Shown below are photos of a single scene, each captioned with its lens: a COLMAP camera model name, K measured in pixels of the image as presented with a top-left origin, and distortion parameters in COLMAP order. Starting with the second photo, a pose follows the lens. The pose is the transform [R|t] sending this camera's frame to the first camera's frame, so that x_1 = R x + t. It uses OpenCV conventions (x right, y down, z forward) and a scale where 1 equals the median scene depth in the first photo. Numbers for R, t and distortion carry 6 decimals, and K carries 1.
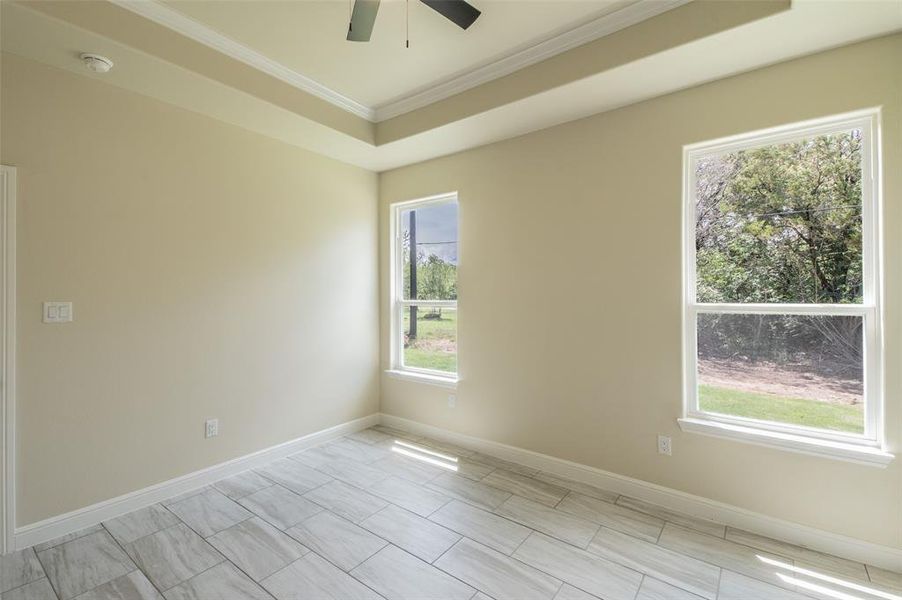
lens RADIAL K [[400.2, 0, 446.3], [0, 400.2, 298.0], [0, 0, 1]] dist [0.012629, -0.003822]
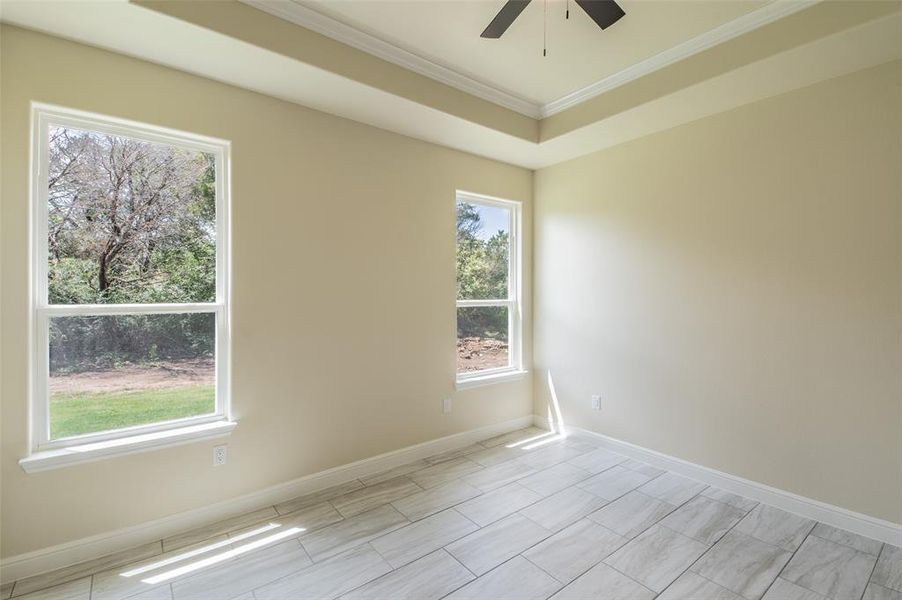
lens RADIAL K [[439.1, 0, 442.5], [0, 439.1, 289.7], [0, 0, 1]] dist [0.012554, -0.005620]
pose [[0.200668, 0.011493, 0.979592, -0.544154], [0.007390, 0.999885, -0.013245, -0.000267], [-0.979632, 0.009897, 0.200560, 0.433506]]
